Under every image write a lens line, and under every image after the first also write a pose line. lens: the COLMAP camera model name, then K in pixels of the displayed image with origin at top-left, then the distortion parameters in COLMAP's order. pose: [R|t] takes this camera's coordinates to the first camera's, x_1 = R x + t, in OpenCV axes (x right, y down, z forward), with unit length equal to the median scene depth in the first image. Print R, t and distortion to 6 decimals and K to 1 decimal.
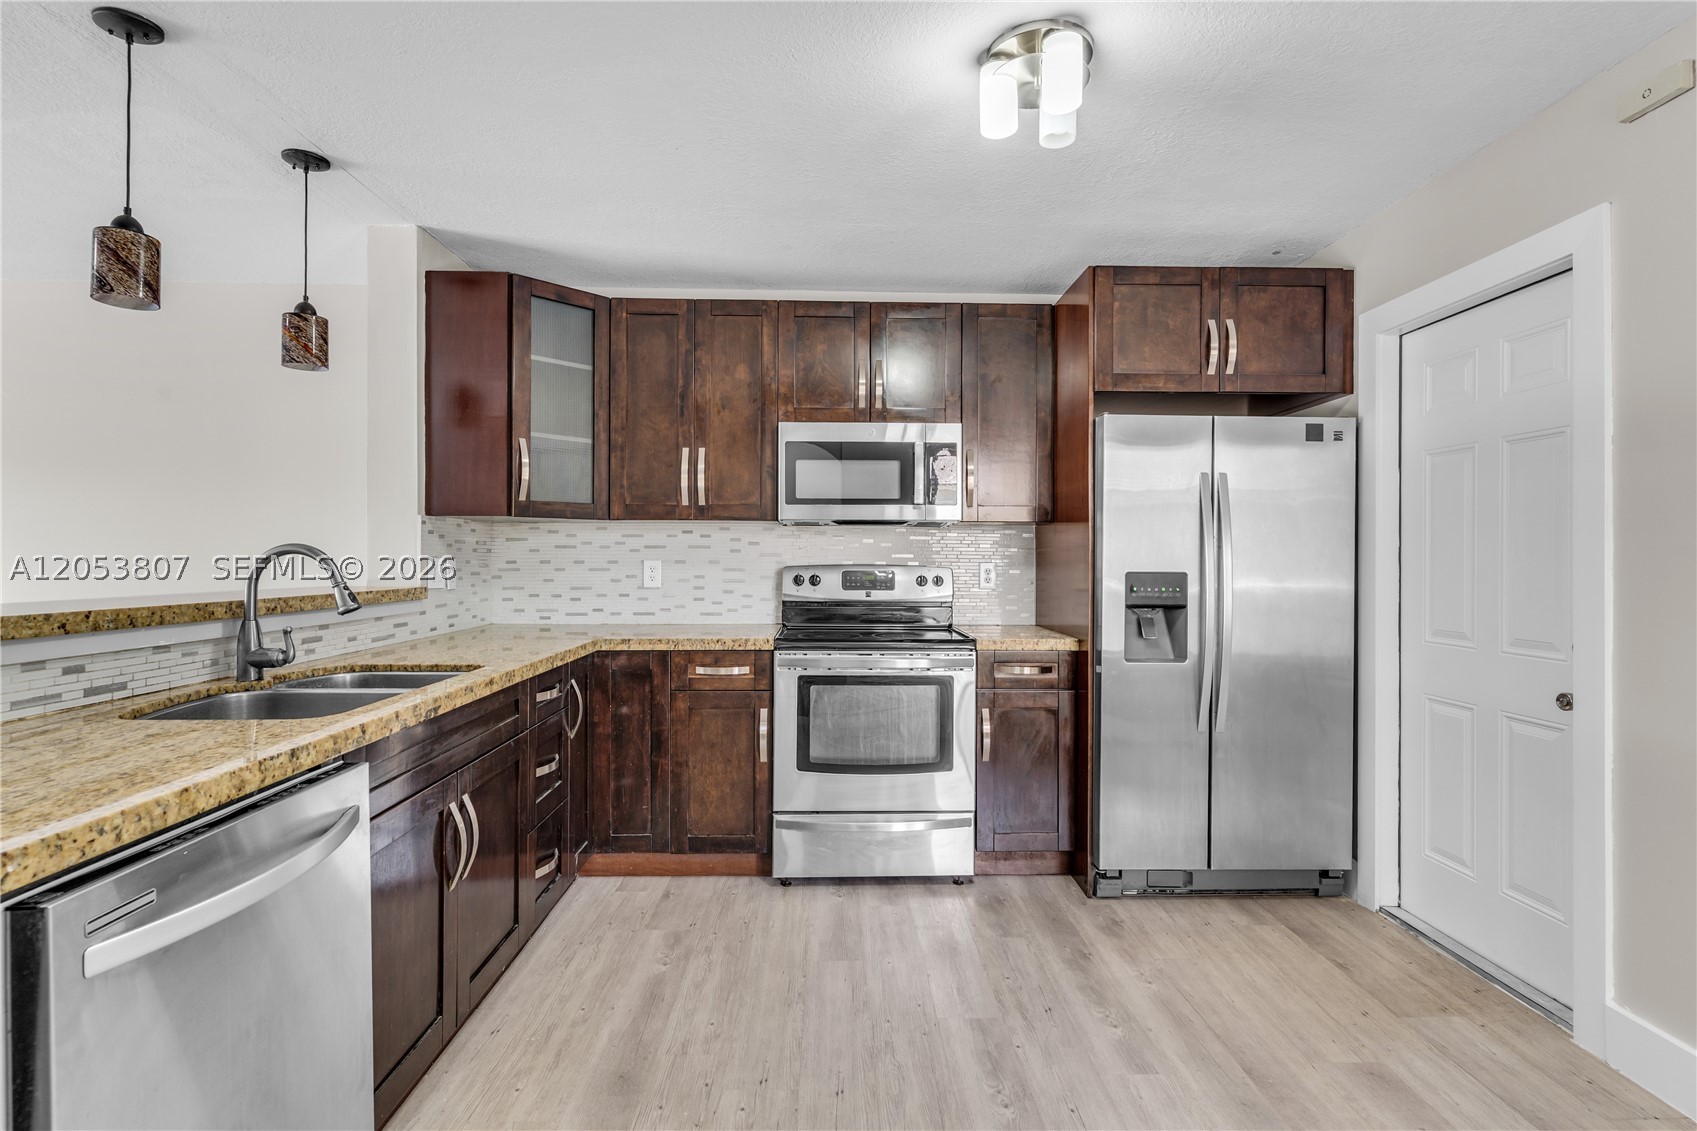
lens RADIAL K [[811.7, 0, 842.7], [0, 811.7, 544.1], [0, 0, 1]] dist [0.000528, -0.001333]
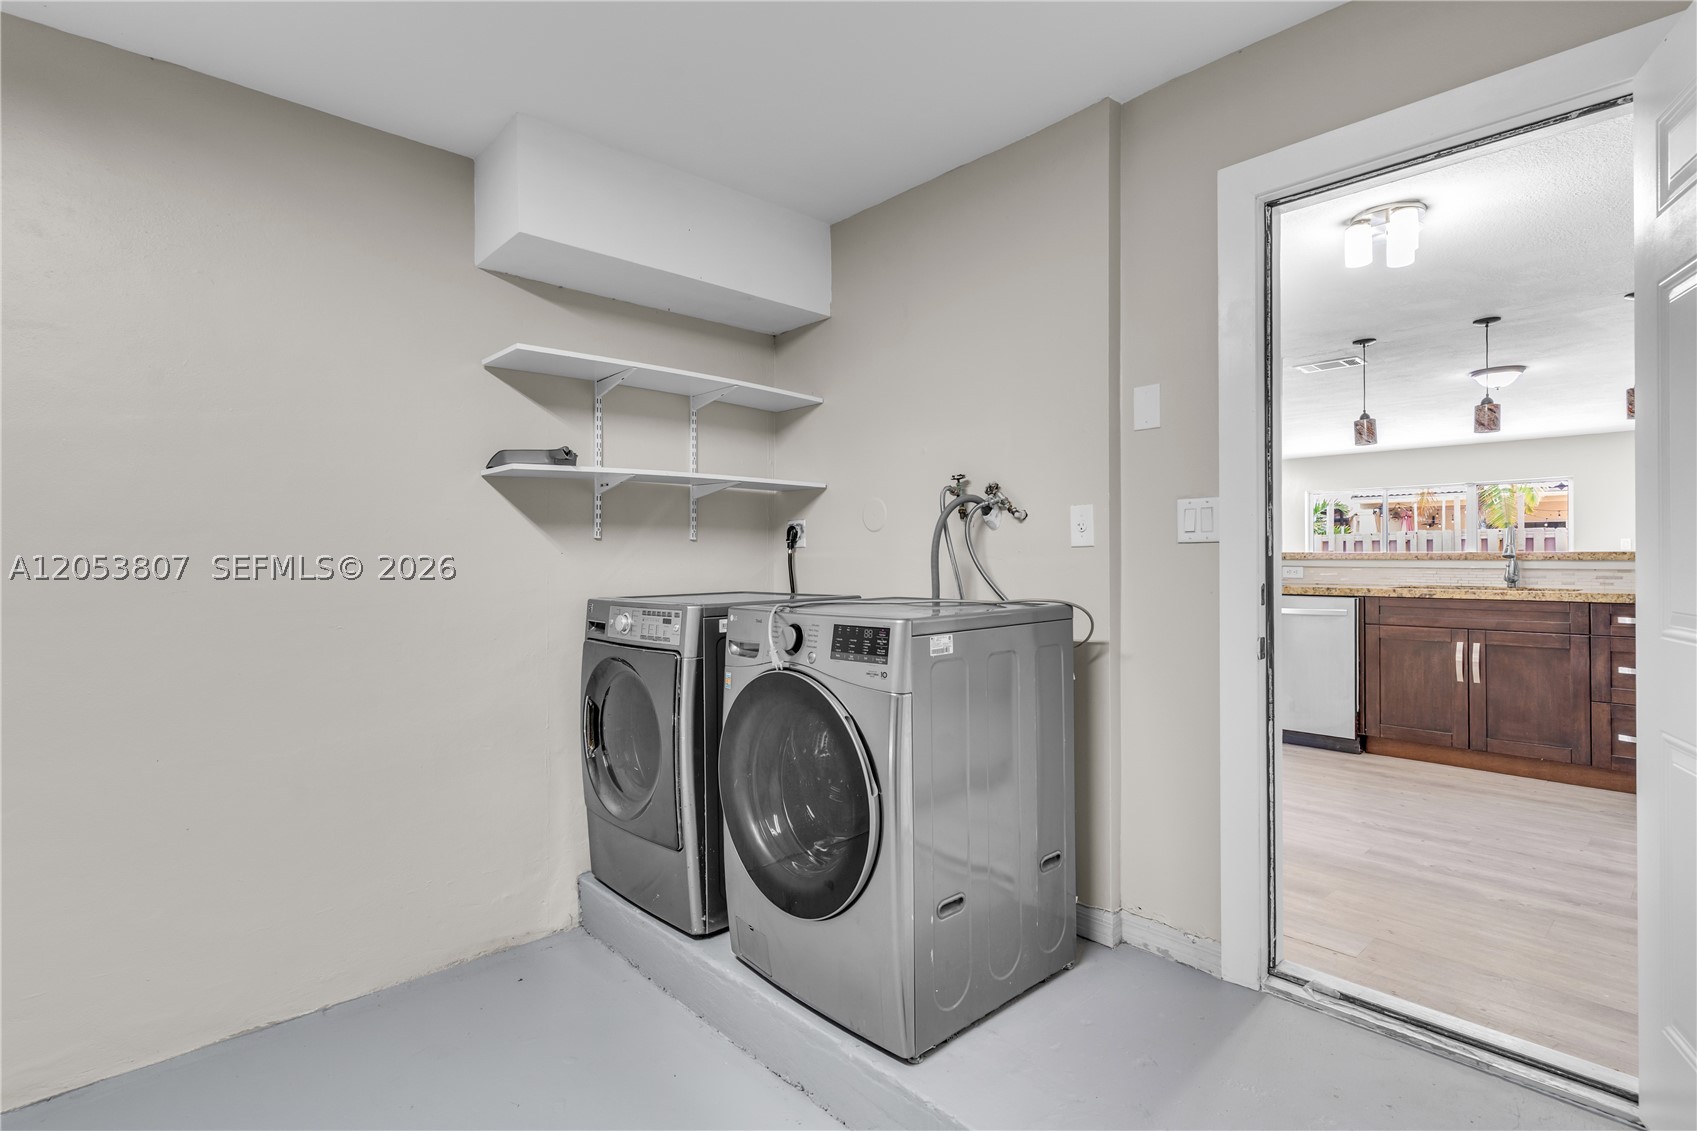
lens RADIAL K [[823.6, 0, 848.5], [0, 823.6, 565.5], [0, 0, 1]] dist [0.000313, -0.000227]
pose [[-0.746323, -0.012534, -0.665465, 1.353036], [0.000926, 0.999802, -0.019870, 0.098713], [0.665583, -0.015446, -0.746164, 0.968682]]
